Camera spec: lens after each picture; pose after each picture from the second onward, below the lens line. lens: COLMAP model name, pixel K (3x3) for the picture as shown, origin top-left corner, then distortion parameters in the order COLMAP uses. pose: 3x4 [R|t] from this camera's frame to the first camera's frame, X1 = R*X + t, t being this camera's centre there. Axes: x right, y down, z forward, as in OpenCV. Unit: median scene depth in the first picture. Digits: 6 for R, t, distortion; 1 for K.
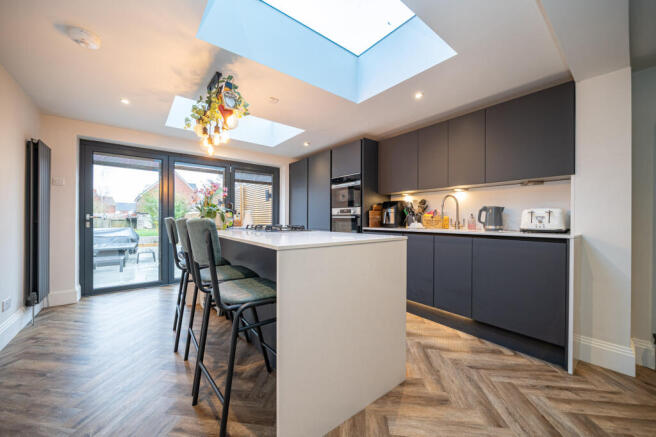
lens RADIAL K [[246.2, 0, 326.9], [0, 246.2, 219.5], [0, 0, 1]] dist [-0.000087, -0.000002]
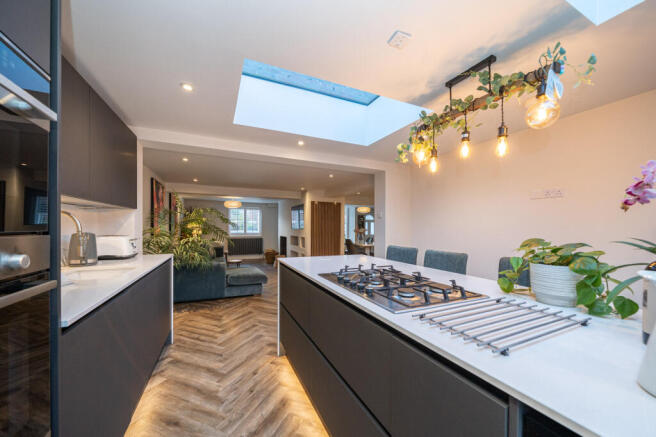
lens RADIAL K [[228.8, 0, 328.5], [0, 228.8, 222.6], [0, 0, 1]] dist [-0.000061, 0.000028]
pose [[-0.965261, -0.014784, 0.260868, -0.320453], [-0.015646, 0.999877, -0.001227, -0.140063], [-0.260818, -0.005266, -0.965374, 2.270867]]
